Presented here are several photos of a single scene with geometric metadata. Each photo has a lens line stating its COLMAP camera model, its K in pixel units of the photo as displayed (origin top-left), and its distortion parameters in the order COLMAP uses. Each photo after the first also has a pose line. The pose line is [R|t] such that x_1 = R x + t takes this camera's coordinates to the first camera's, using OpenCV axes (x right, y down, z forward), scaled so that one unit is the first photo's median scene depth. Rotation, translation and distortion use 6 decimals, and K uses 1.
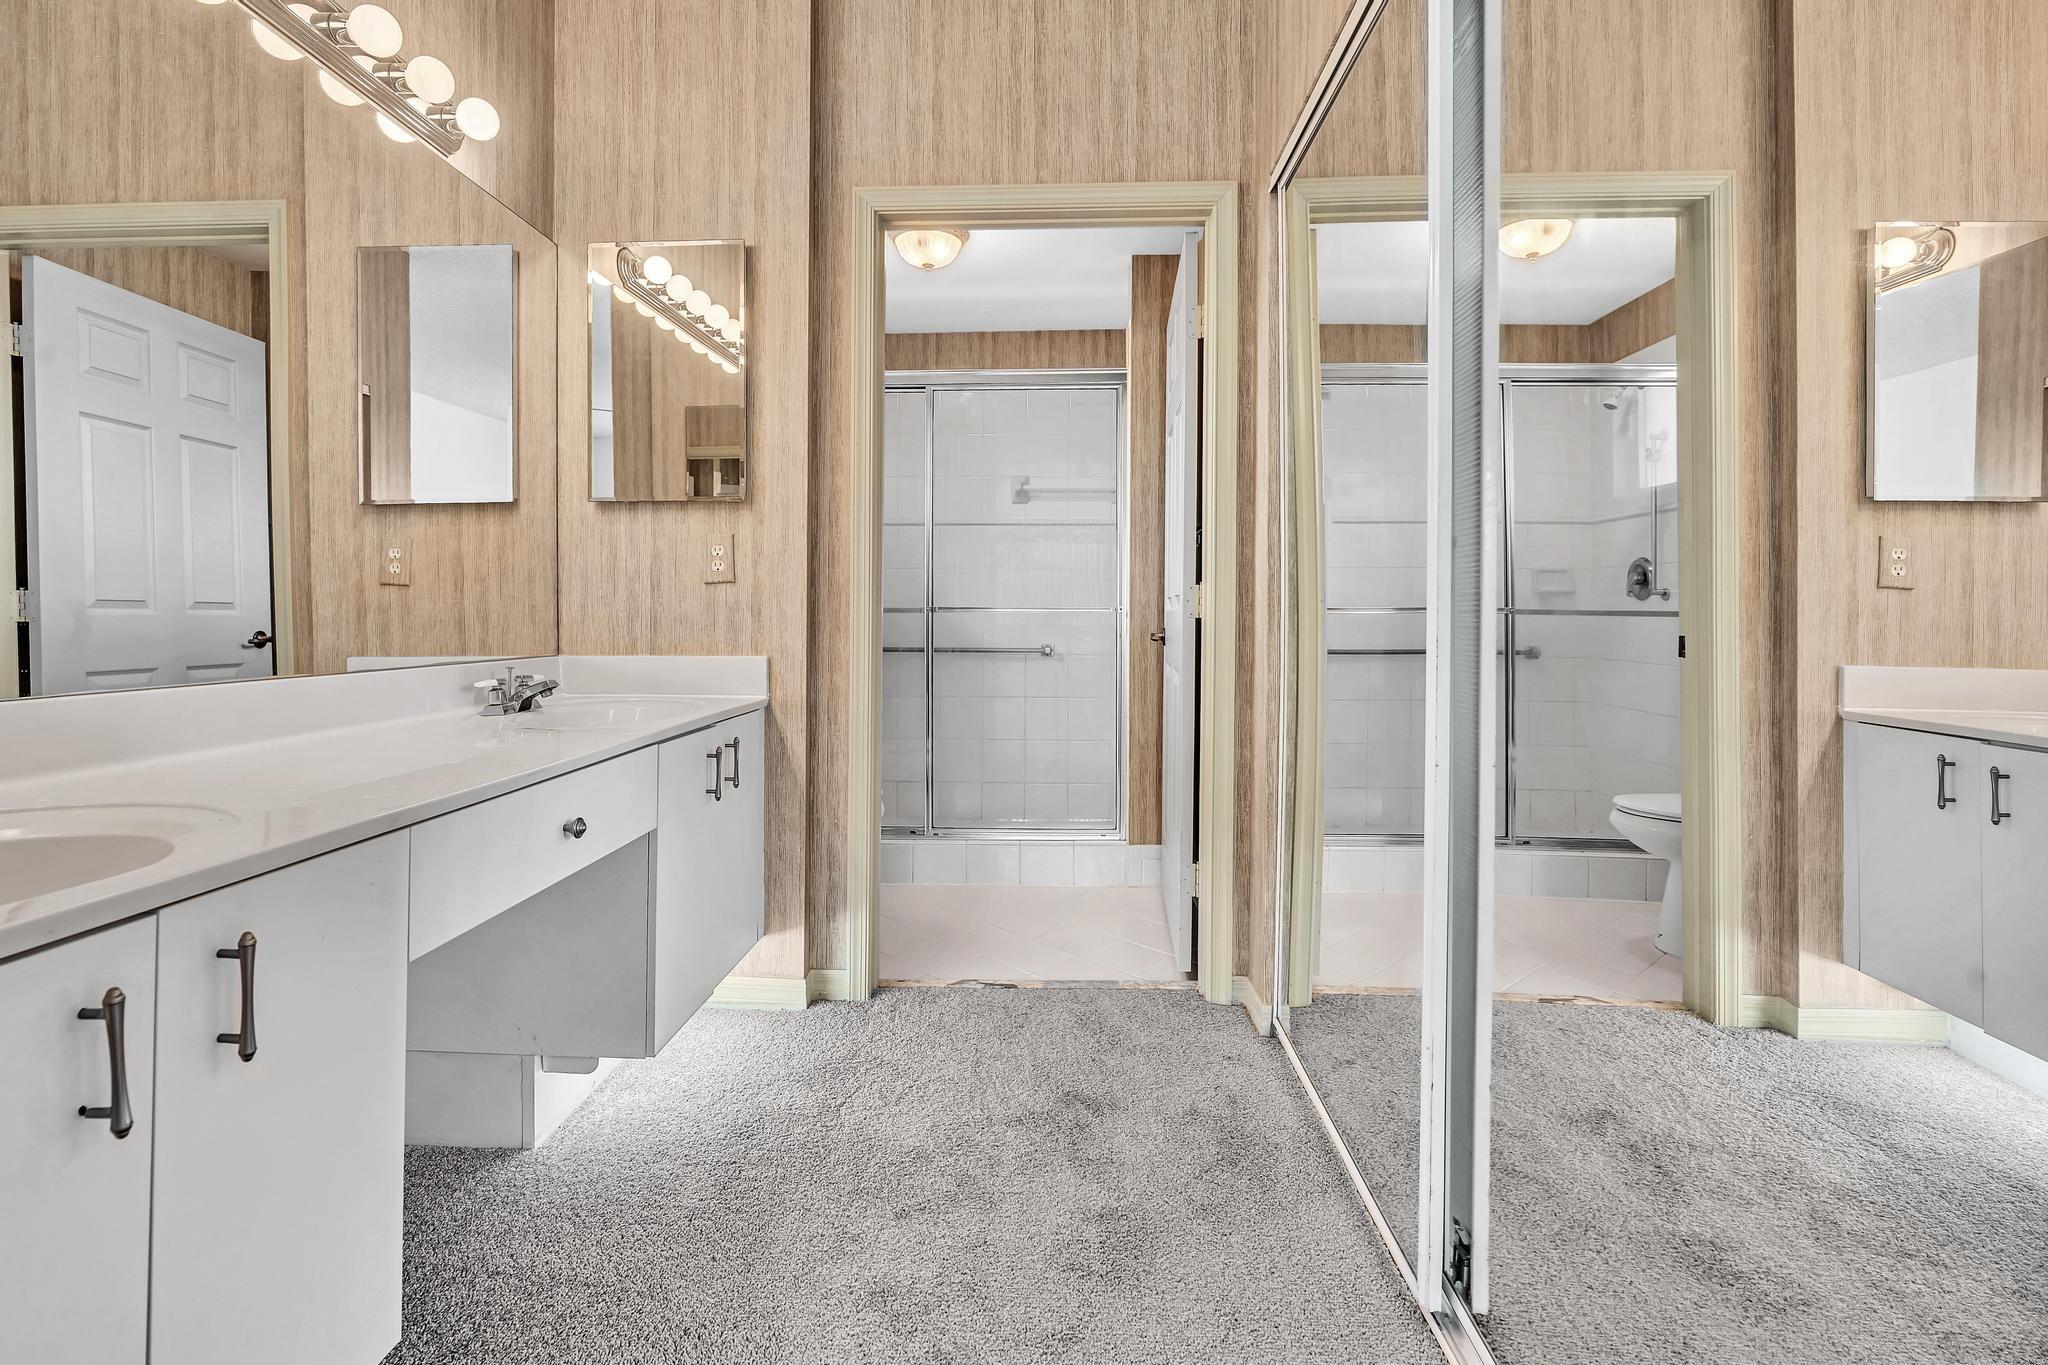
lens RADIAL K [[956.4, 0, 1016.8], [0, 956.4, 612.0], [0, 0, 1]] dist [-0.000317, 0.001449]
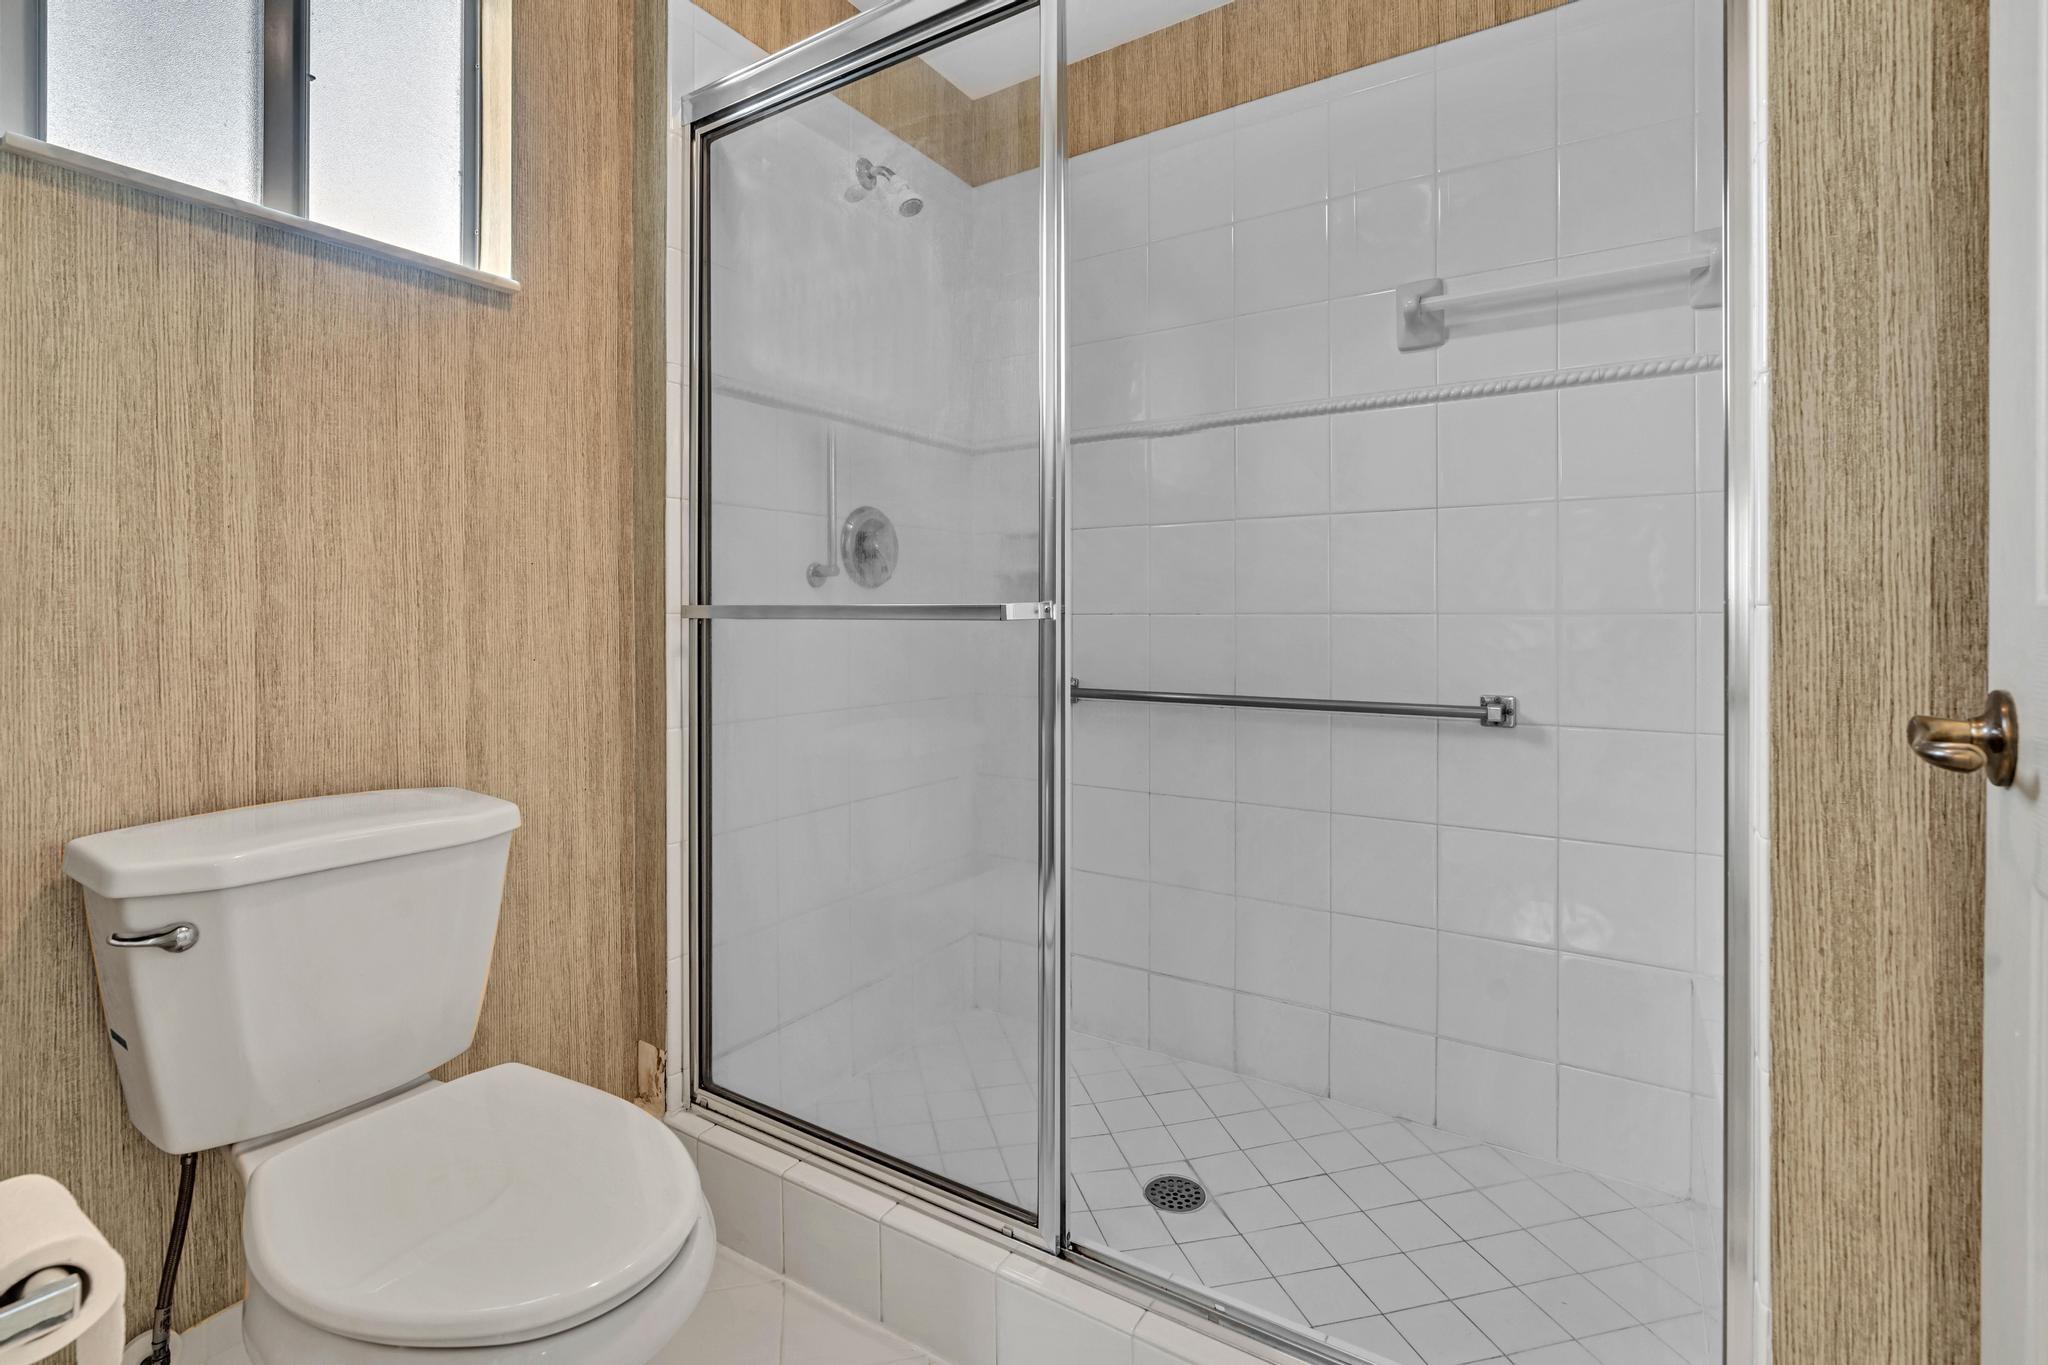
lens RADIAL K [[956.4, 0, 1016.8], [0, 956.4, 612.0], [0, 0, 1]] dist [-0.000317, 0.001449]
pose [[0.858978, -0.007499, -0.511958, 0.112728], [0.004552, 0.999965, -0.007009, 0.001561], [0.511992, 0.003690, 0.858982, 0.996678]]
